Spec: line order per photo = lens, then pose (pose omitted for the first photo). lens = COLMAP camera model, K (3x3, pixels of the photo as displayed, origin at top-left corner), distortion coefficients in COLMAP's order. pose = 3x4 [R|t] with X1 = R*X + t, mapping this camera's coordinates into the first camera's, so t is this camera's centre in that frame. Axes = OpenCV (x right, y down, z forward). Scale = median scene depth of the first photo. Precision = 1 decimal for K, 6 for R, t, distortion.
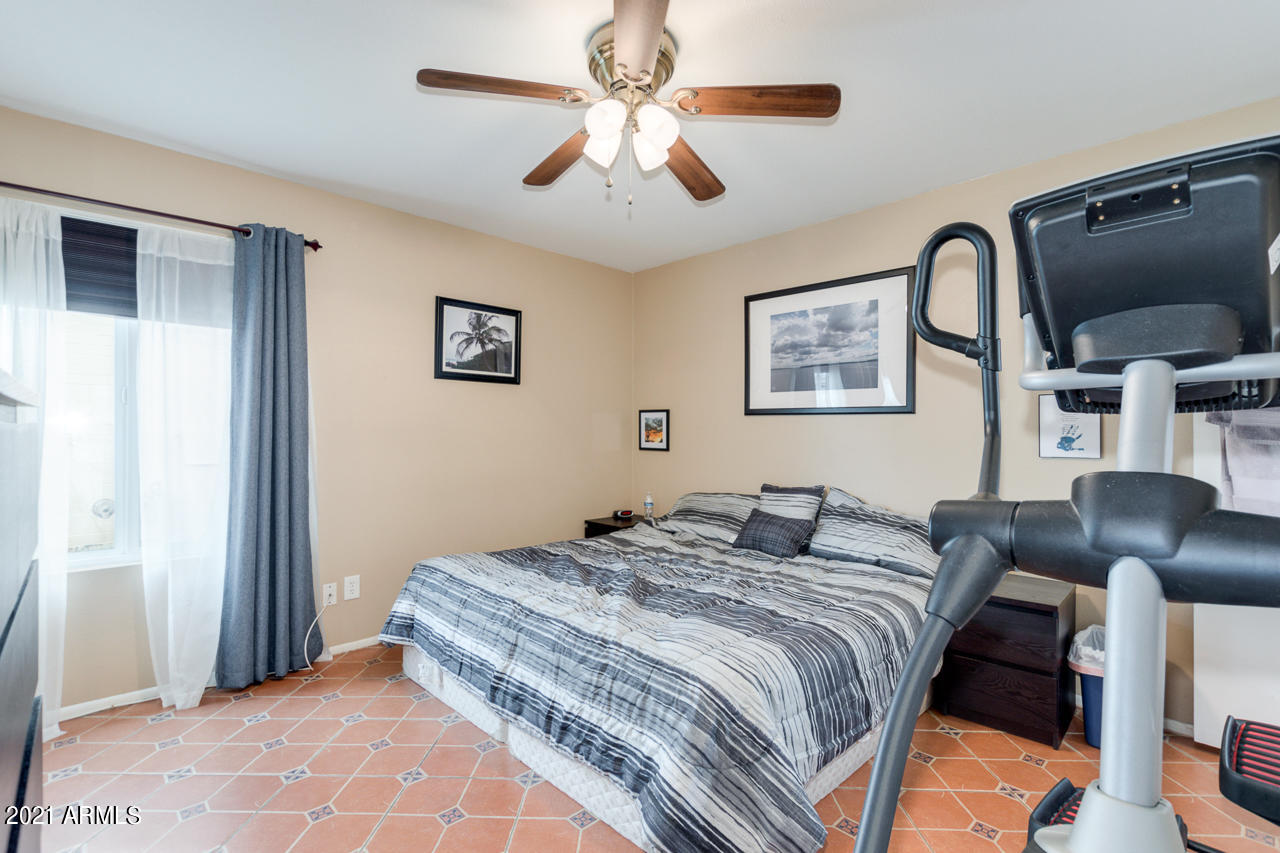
lens RADIAL K [[594.2, 0, 636.3], [0, 594.2, 440.5], [0, 0, 1]] dist [0.001902, 0.000100]
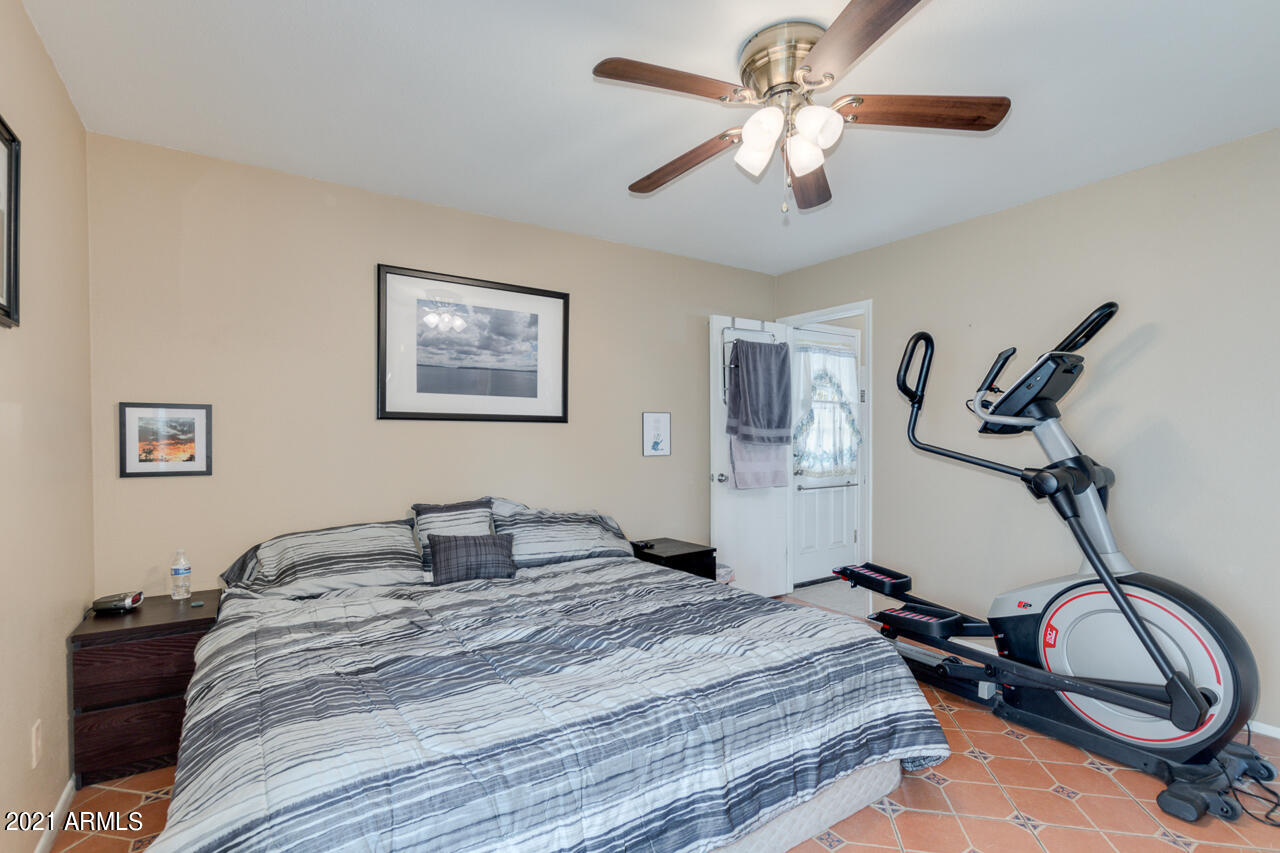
lens RADIAL K [[594.2, 0, 636.3], [0, 594.2, 440.5], [0, 0, 1]] dist [0.001902, 0.000100]
pose [[0.182165, -0.011122, 0.983205, -0.603850], [0.021207, 0.999748, 0.007379, -0.015914], [-0.983039, 0.019507, 0.182354, 0.629109]]
